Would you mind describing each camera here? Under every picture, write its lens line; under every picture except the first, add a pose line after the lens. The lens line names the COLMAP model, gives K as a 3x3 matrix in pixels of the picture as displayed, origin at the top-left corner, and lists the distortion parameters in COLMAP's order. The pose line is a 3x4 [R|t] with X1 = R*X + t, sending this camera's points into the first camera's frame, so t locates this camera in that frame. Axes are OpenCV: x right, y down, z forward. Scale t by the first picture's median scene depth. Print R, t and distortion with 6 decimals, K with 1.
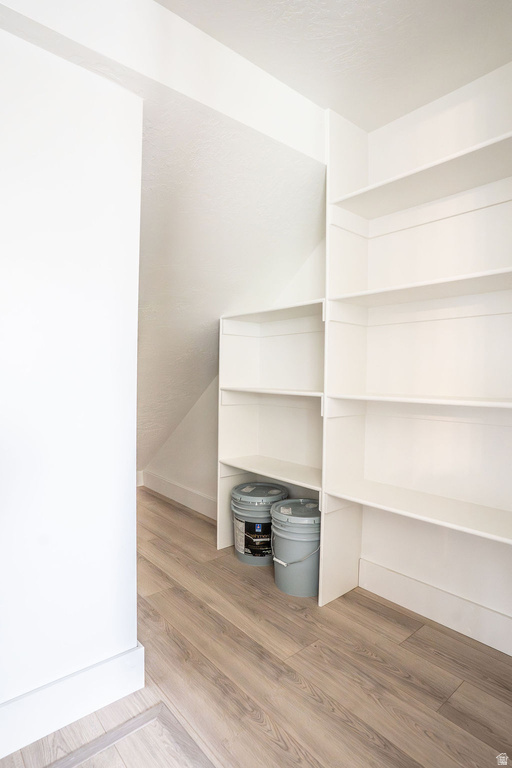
lens RADIAL K [[400.3, 0, 267.3], [0, 400.3, 382.7], [0, 0, 1]] dist [-0.082863, 0.040580]
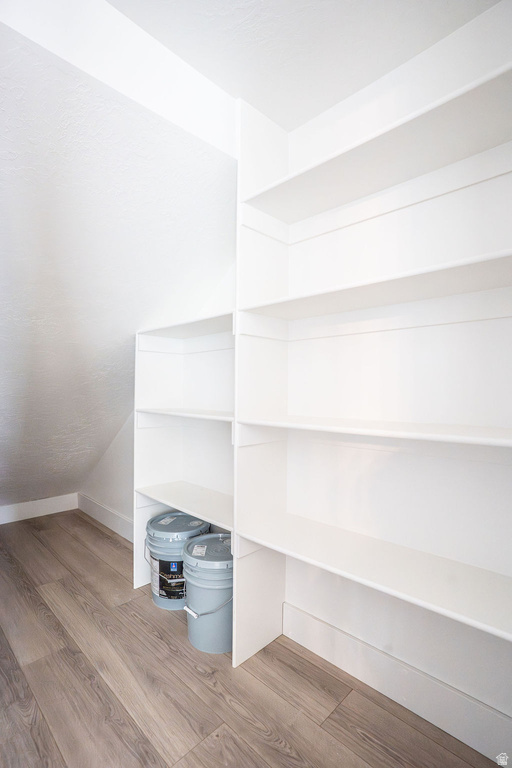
lens RADIAL K [[375.6, 0, 256.0], [0, 375.6, 384.0], [0, 0, 1]] dist [-0.076342, 0.033379]
pose [[0.996206, -0.006627, 0.086775, 0.114145], [0.009712, 0.999334, -0.035181, -0.016898], [-0.086484, 0.035890, 0.995607, 0.179168]]
